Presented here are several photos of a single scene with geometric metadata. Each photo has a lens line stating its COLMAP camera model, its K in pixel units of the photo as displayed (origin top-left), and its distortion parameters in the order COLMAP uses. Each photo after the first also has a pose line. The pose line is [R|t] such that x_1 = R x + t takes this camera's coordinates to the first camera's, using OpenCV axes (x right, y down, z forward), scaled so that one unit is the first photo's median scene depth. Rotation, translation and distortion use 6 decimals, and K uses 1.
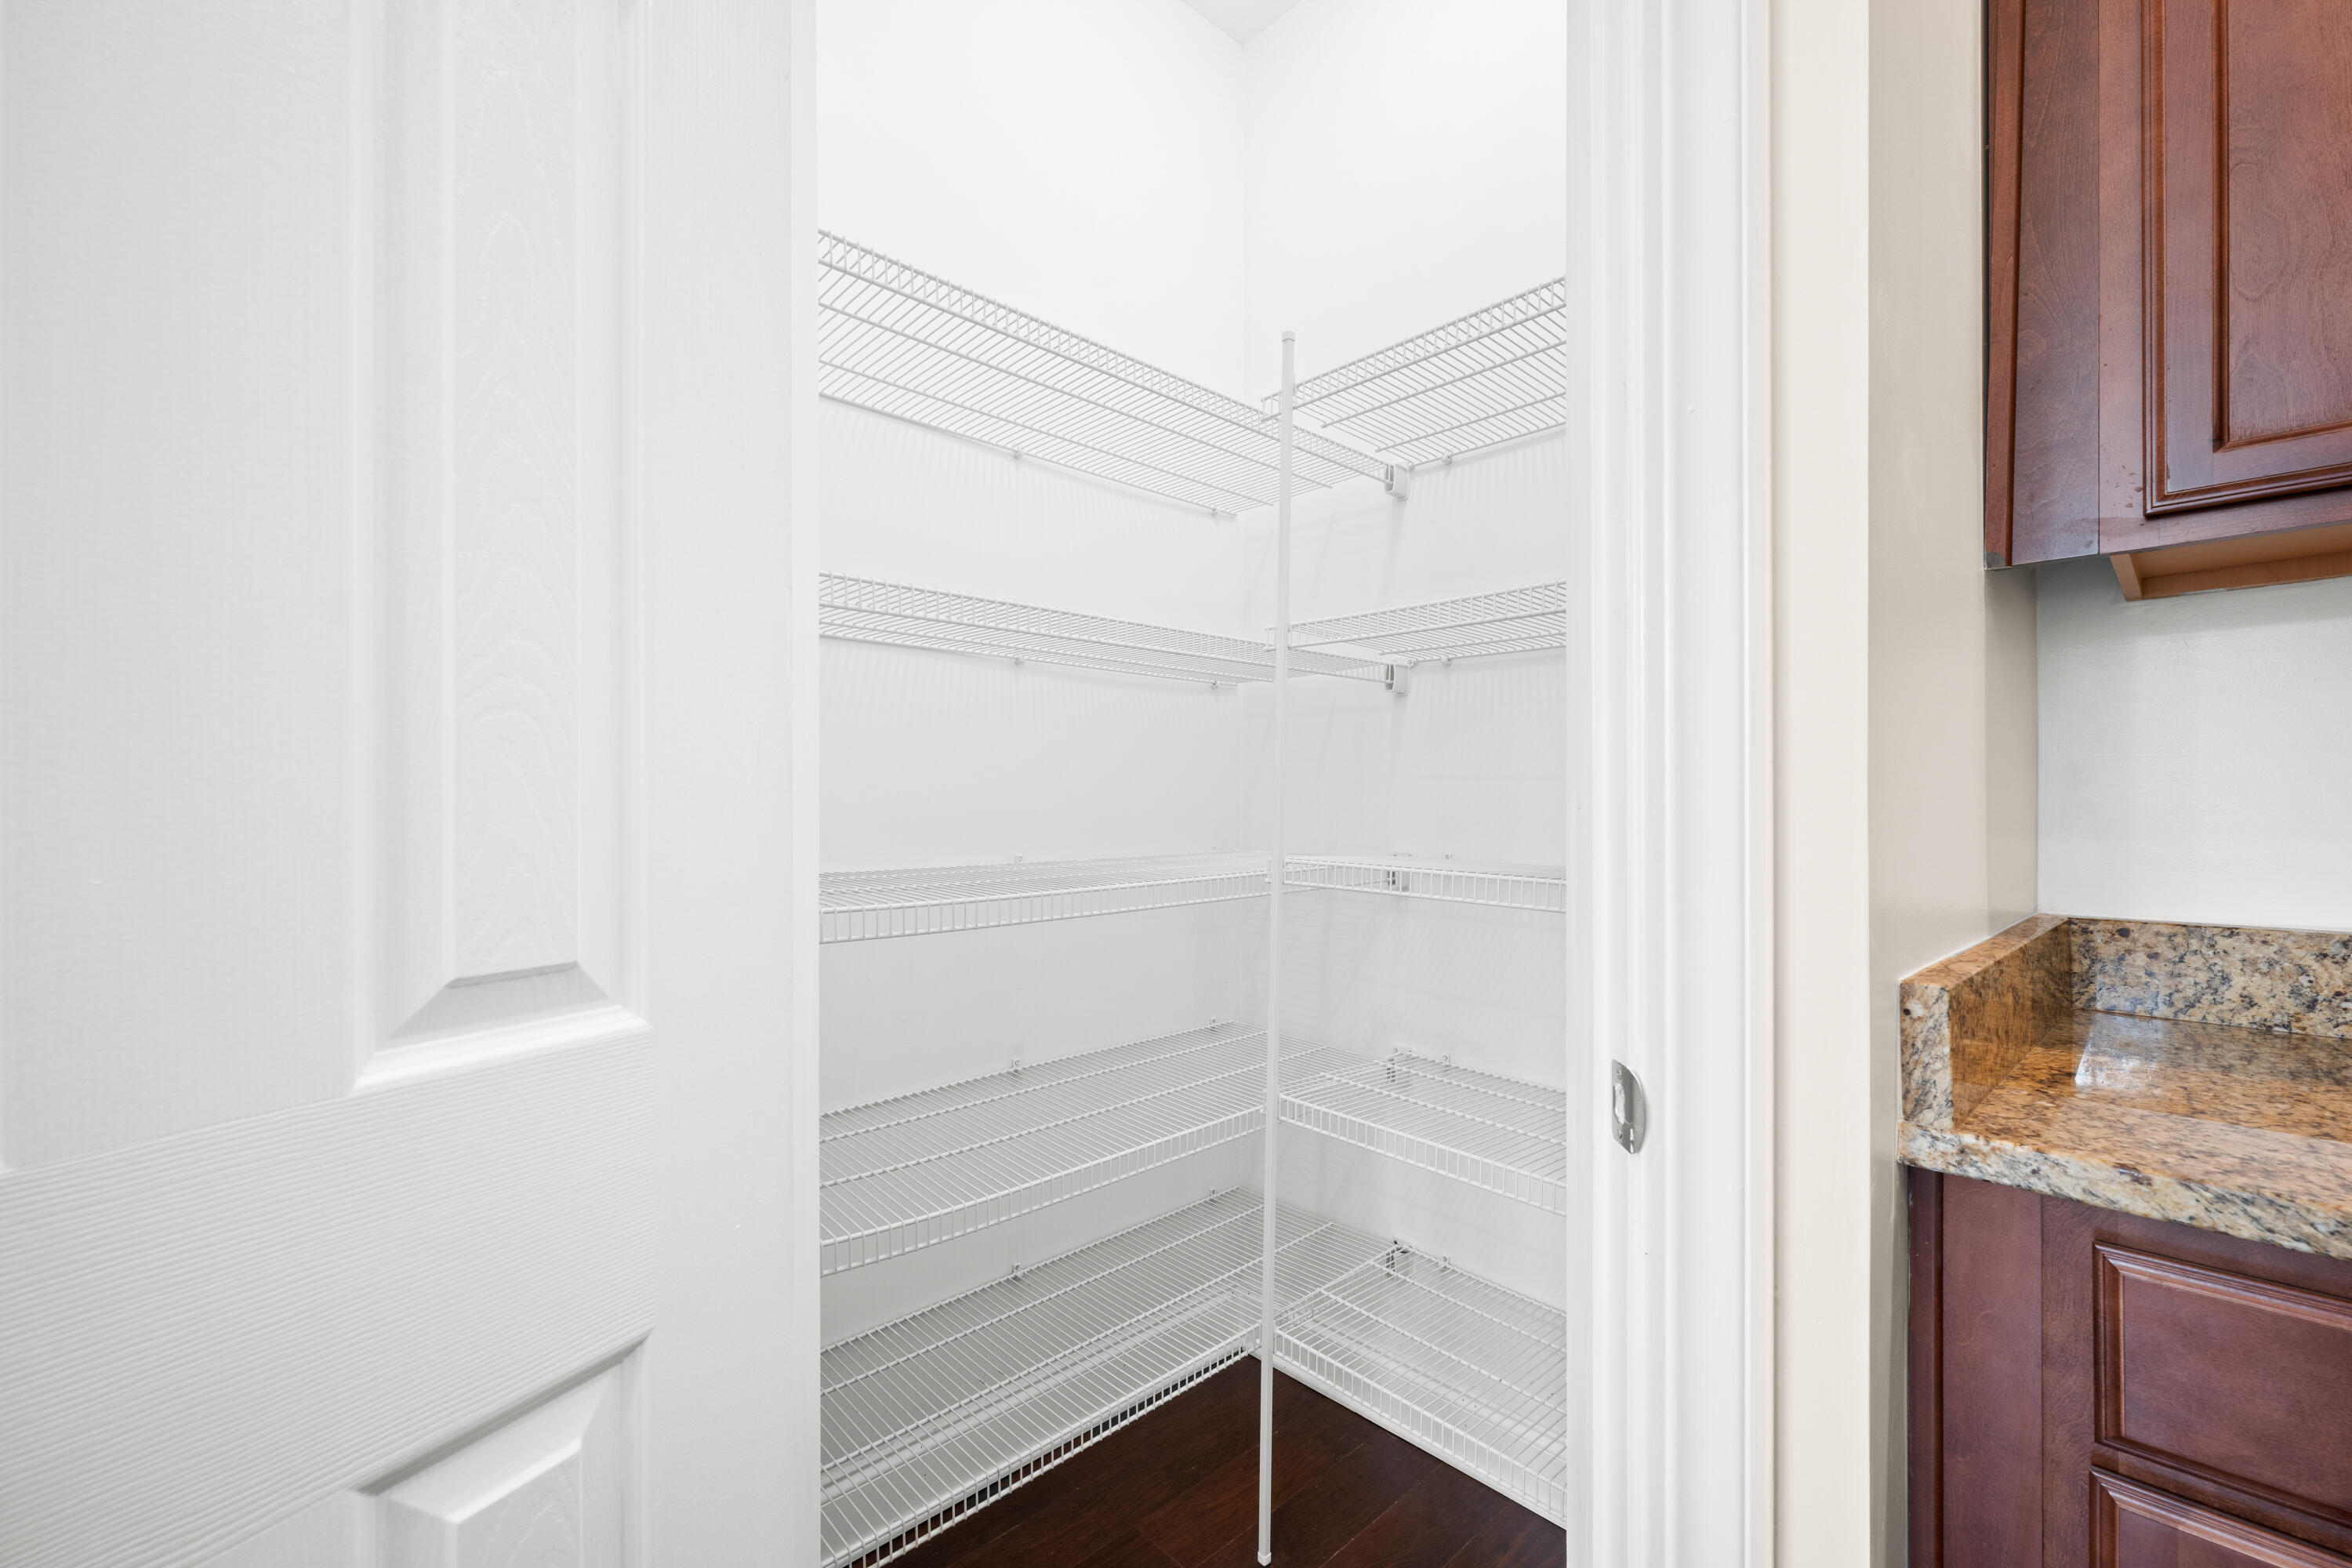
lens RADIAL K [[962.0, 0, 1170.4], [0, 962.0, 785.2], [0, 0, 1]] dist [0.000784, 0.000246]
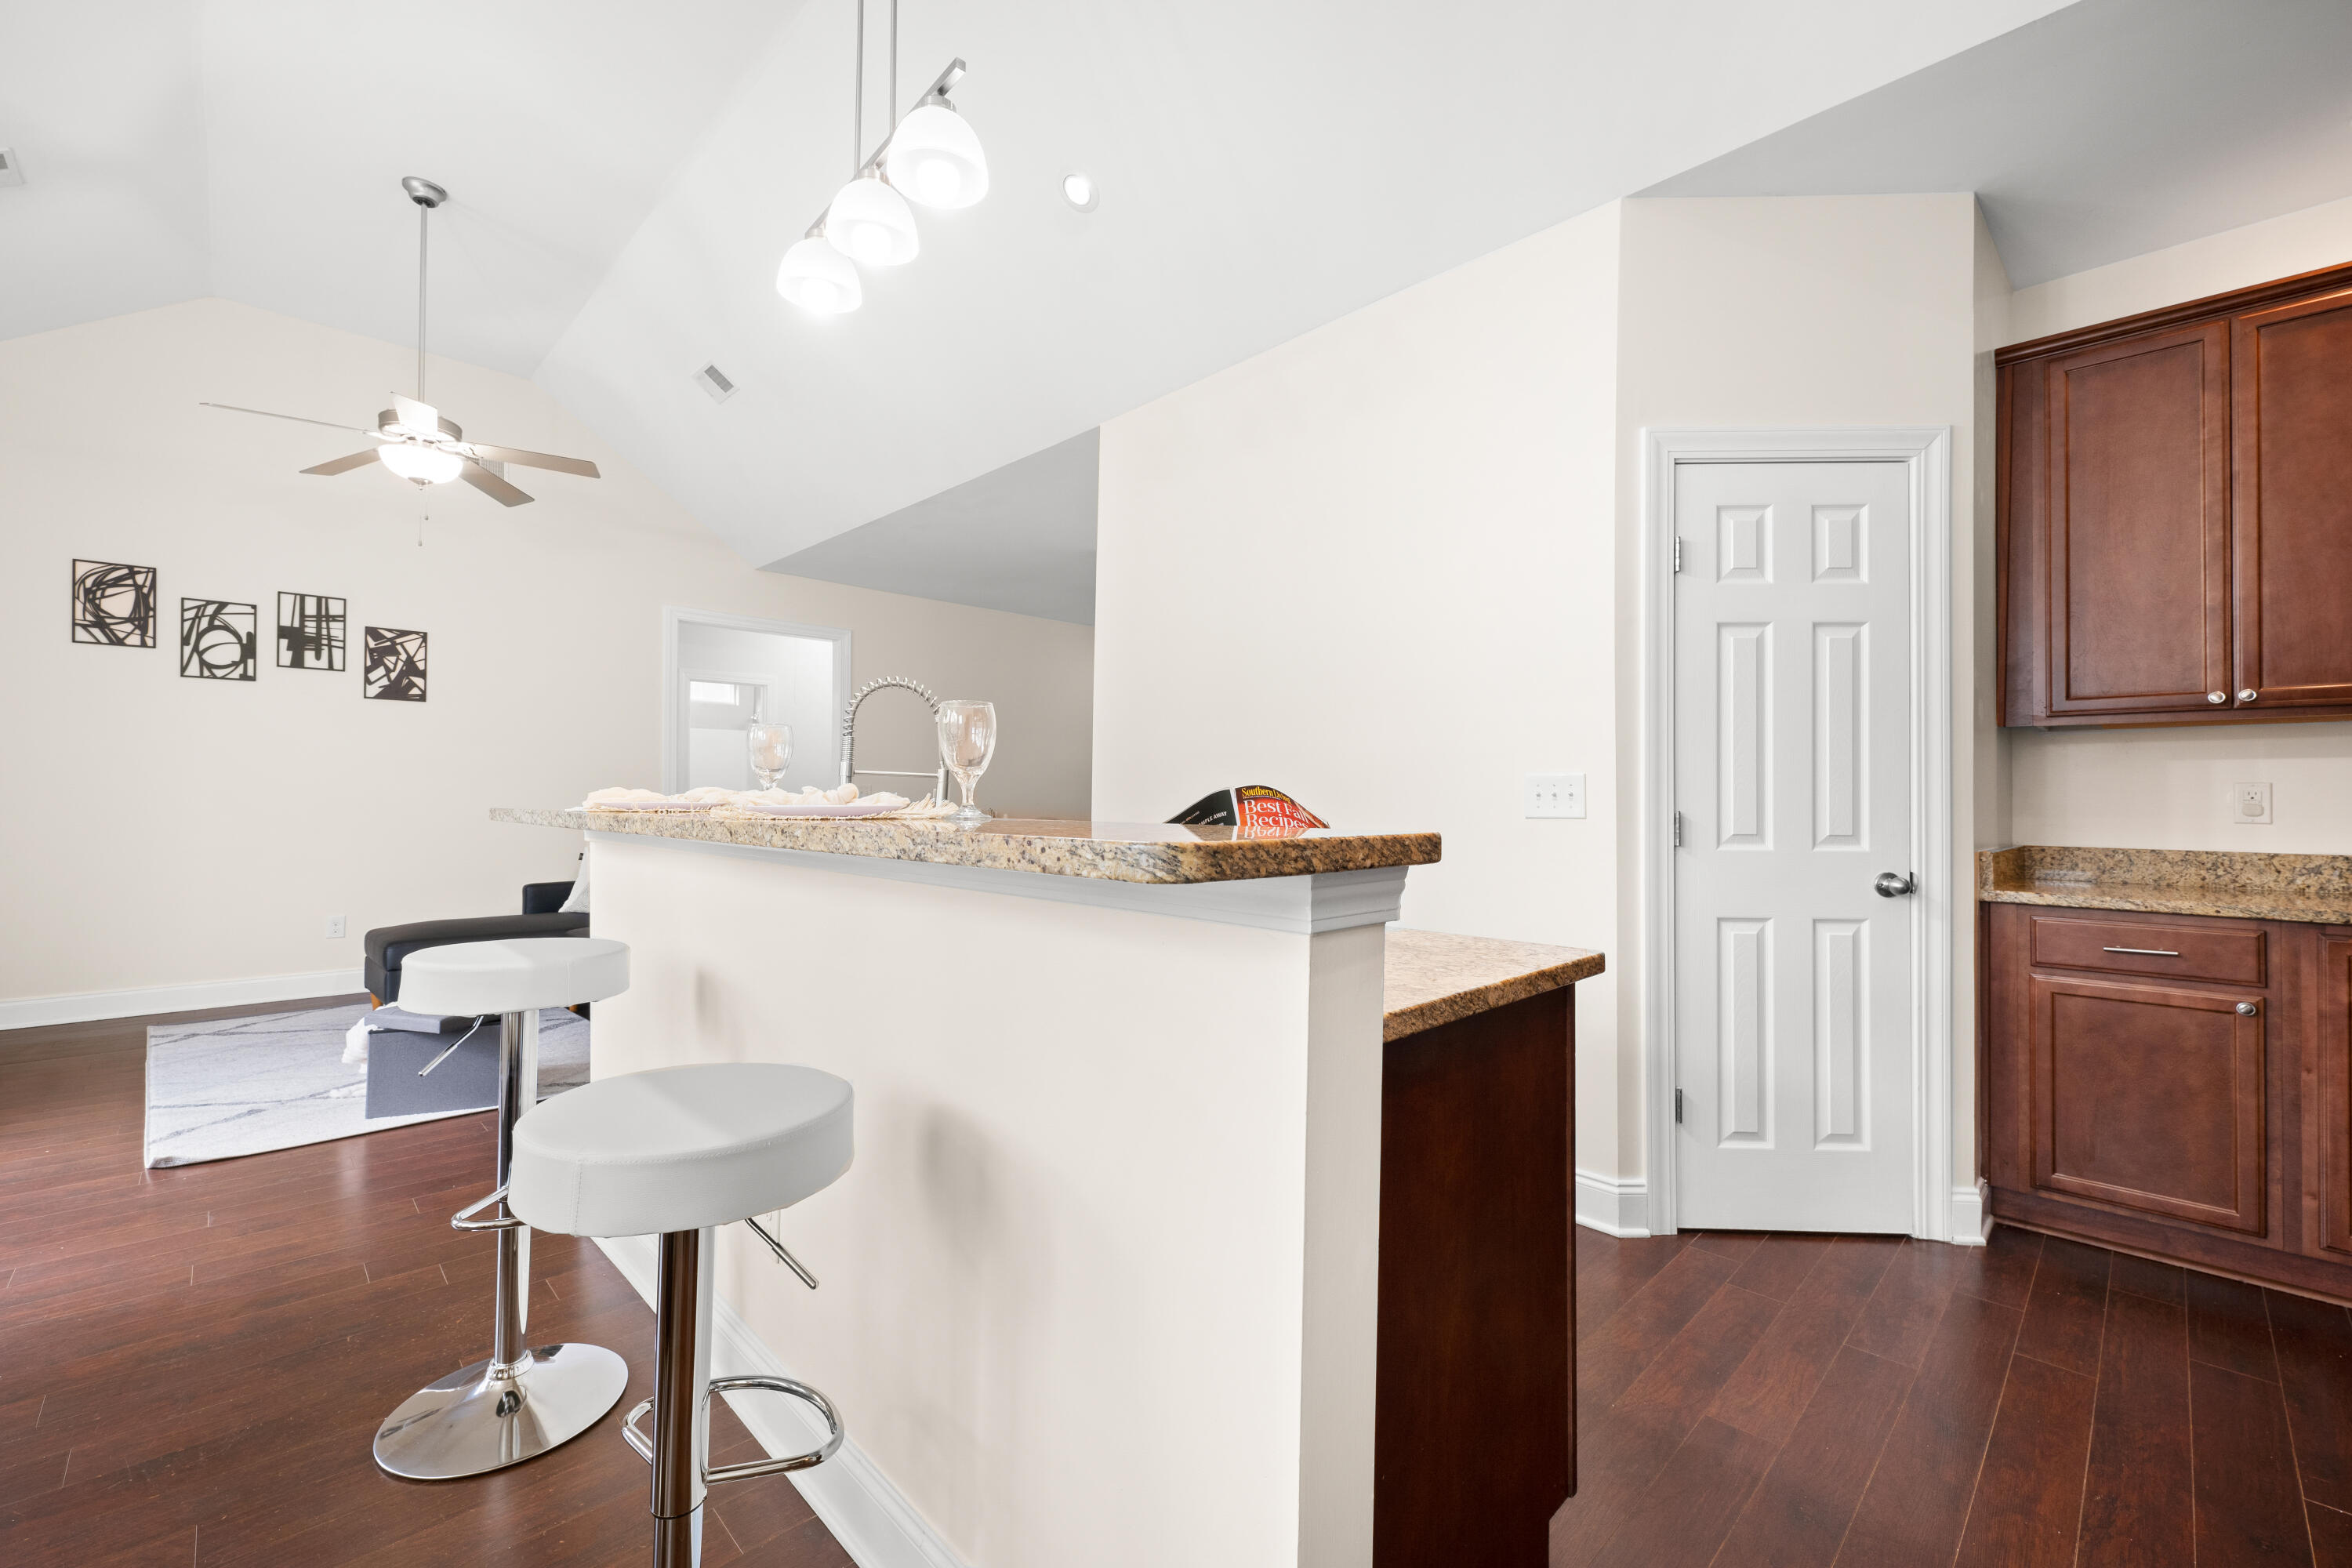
lens RADIAL K [[962.0, 0, 1170.4], [0, 962.0, 785.2], [0, 0, 1]] dist [0.000784, 0.000246]
pose [[0.999658, 0.005109, 0.025634, -1.947107], [-0.005008, 0.999980, -0.003983, -0.016213], [-0.025654, 0.003853, 0.999663, -2.085004]]
